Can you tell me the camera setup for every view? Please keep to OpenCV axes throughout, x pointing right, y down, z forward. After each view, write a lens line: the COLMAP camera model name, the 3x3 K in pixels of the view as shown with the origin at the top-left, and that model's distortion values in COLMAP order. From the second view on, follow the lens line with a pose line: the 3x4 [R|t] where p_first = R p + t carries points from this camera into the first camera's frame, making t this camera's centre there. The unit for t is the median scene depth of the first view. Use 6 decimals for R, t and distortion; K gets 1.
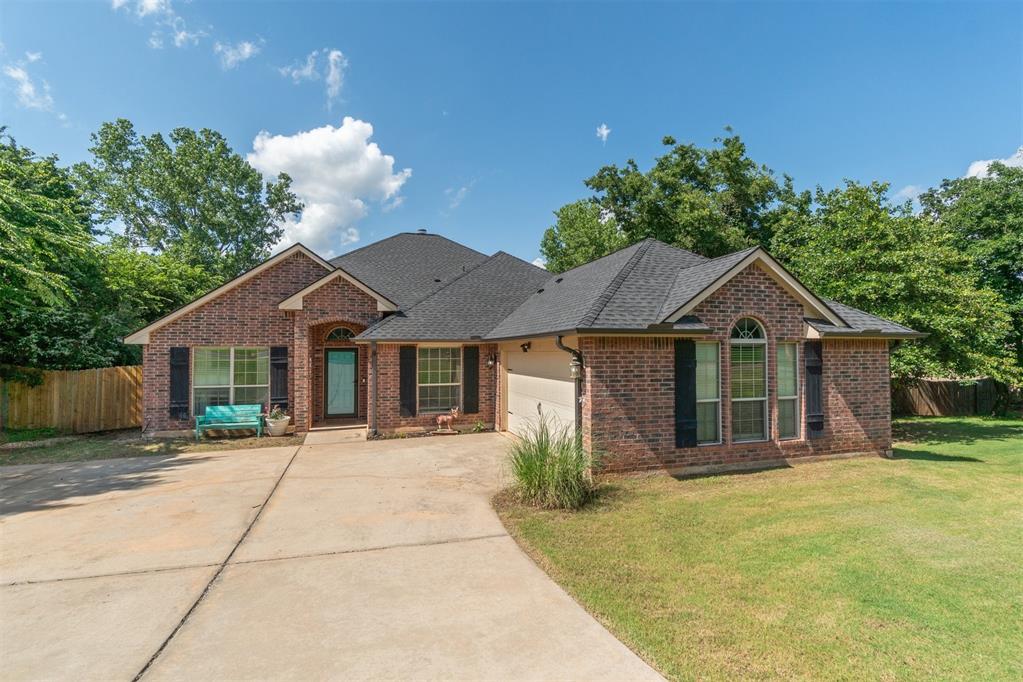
lens RADIAL K [[484.6, 0, 511.5], [0, 484.6, 341.0], [0, 0, 1]] dist [0.000296, 0.000327]
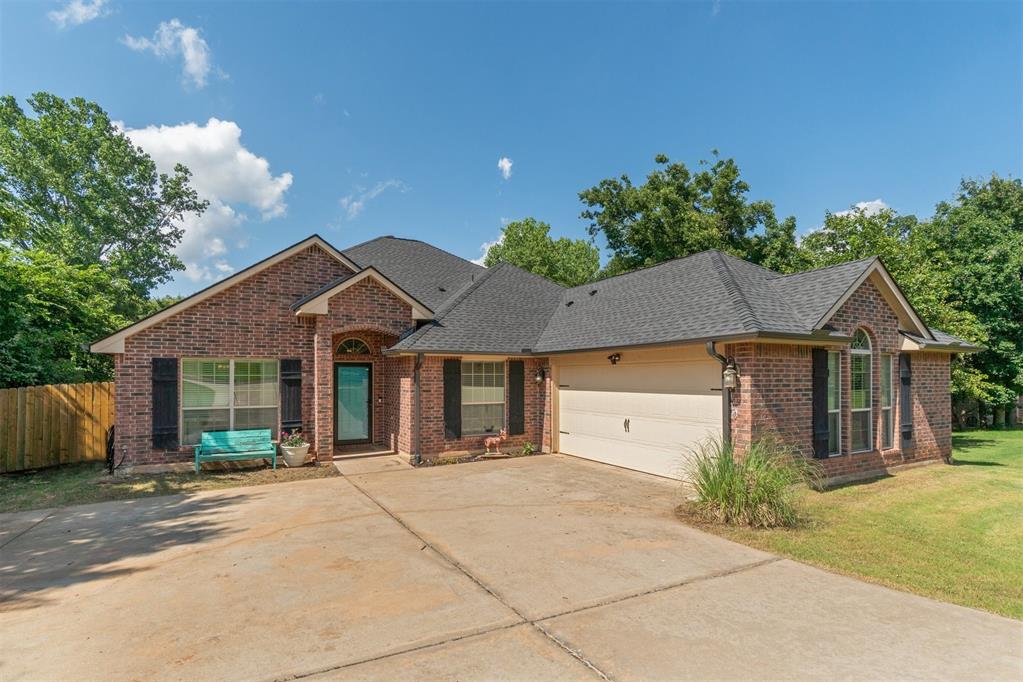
lens RADIAL K [[496.6, 0, 510.1], [0, 496.6, 374.7], [0, 0, 1]] dist [0.000765, 0.000039]
pose [[0.979280, 0.001890, 0.202502, -0.298637], [-0.004756, 0.999895, 0.013670, 0.025856], [-0.202455, -0.014350, 0.979186, 0.099302]]
